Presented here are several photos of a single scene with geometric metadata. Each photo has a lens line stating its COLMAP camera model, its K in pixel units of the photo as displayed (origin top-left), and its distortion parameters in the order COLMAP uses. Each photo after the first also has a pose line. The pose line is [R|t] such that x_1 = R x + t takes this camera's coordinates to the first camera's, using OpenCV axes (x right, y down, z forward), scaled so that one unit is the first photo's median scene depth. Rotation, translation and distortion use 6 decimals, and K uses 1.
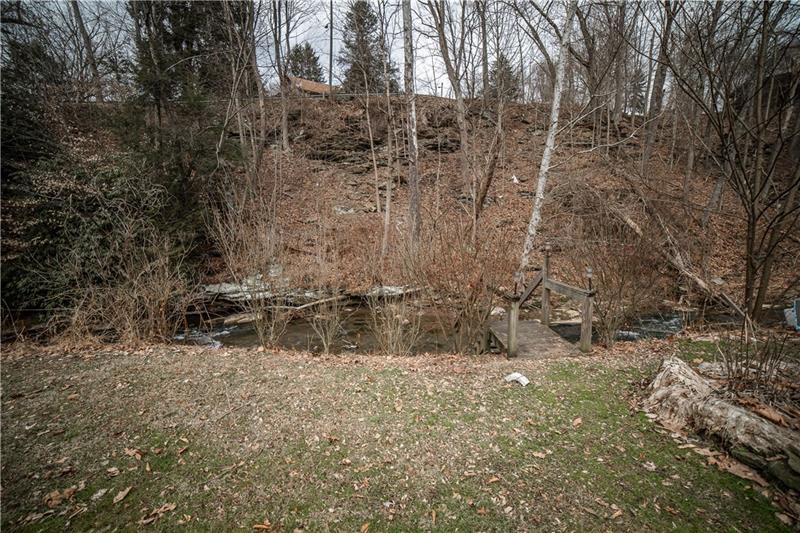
lens RADIAL K [[324.6, 0, 398.5], [0, 324.6, 266.8], [0, 0, 1]] dist [-0.106326, 0.036502]
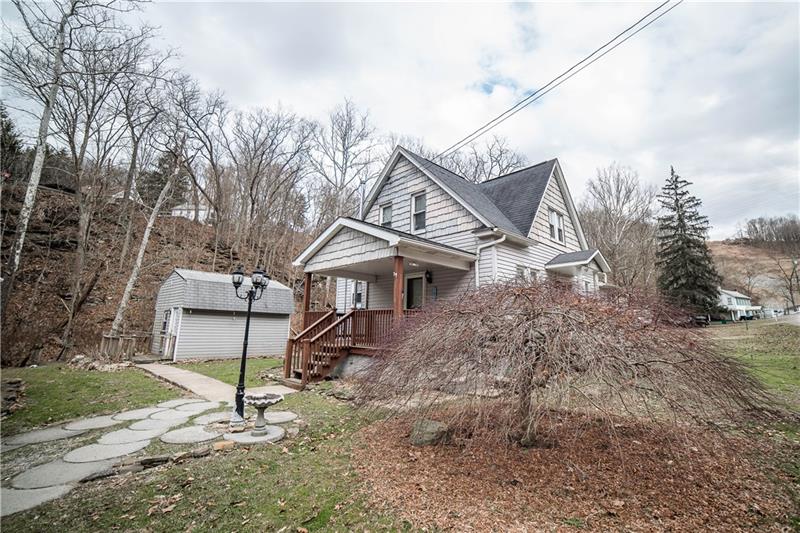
lens RADIAL K [[358.0, 0, 438.6], [0, 358.0, 241.2], [0, 0, 1]] dist [-0.110349, 0.040359]
pose [[0.552043, 0.211168, 0.806633, -0.106417], [0.081995, 0.948963, -0.304544, 0.108636], [-0.829775, 0.234261, 0.506553, -1.153137]]
